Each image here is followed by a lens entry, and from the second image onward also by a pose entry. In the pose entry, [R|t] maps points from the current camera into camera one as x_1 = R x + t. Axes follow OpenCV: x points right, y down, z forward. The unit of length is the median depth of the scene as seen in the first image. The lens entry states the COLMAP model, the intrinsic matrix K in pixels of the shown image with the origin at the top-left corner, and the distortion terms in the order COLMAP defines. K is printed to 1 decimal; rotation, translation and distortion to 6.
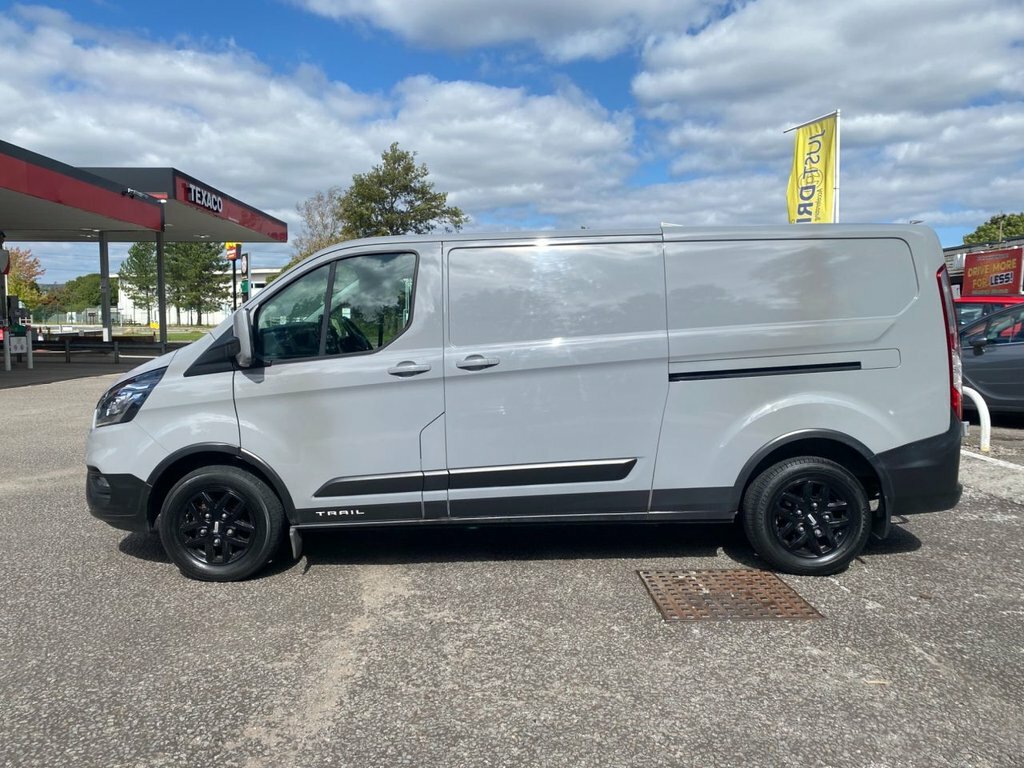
lens RADIAL K [[798.1, 0, 506.8], [0, 798.1, 379.1], [0, 0, 1]] dist [0.045728, -0.039727]
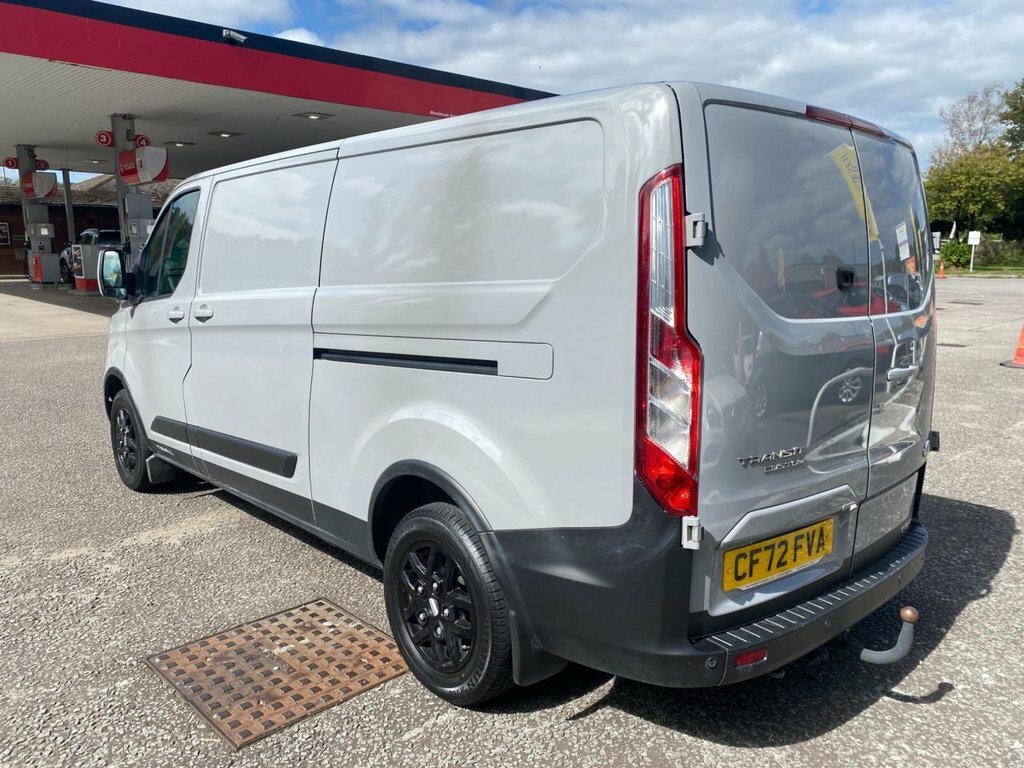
lens RADIAL K [[798.1, 0, 475.6], [0, 798.1, 379.6], [0, 0, 1]] dist [0.045728, -0.039727]
pose [[0.677365, 0.132290, -0.723655, 0.827169], [-0.064540, 0.990592, 0.120677, -0.074651], [0.732811, -0.035037, 0.679530, 0.617379]]
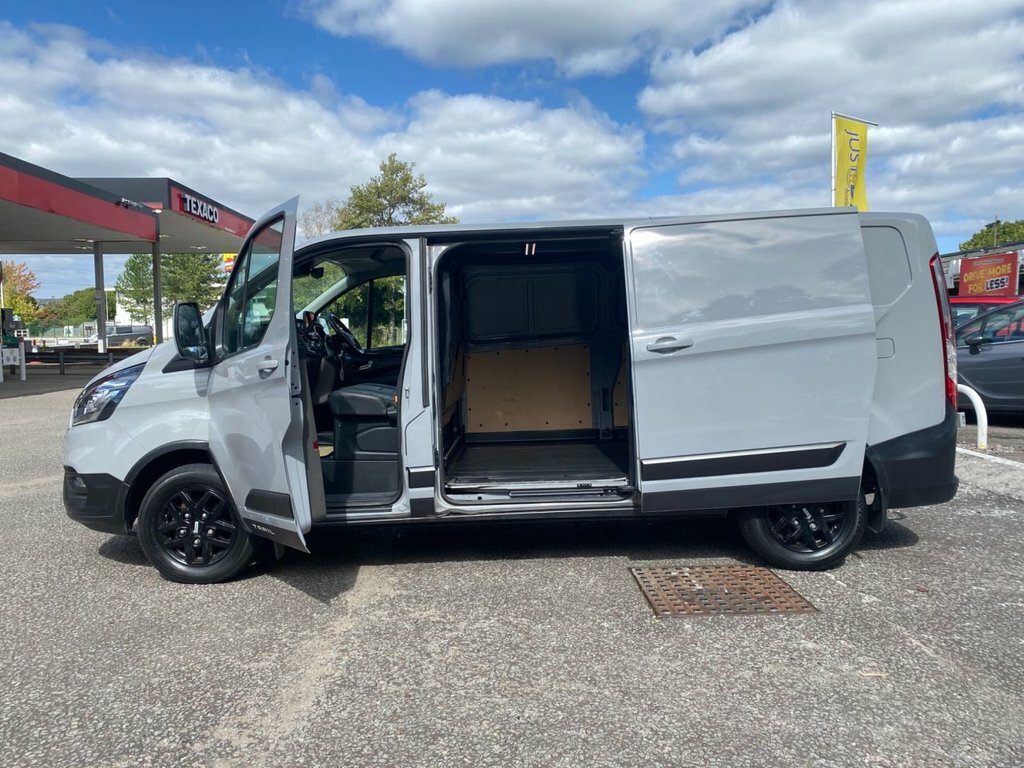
lens RADIAL K [[798.1, 0, 515.3], [0, 798.1, 380.6], [0, 0, 1]] dist [0.045728, -0.039727]
pose [[0.999917, -0.007977, 0.010098, 0.016025], [0.008098, 0.999895, -0.012015, 0.022085], [-0.010001, 0.012096, 0.999877, 0.022839]]
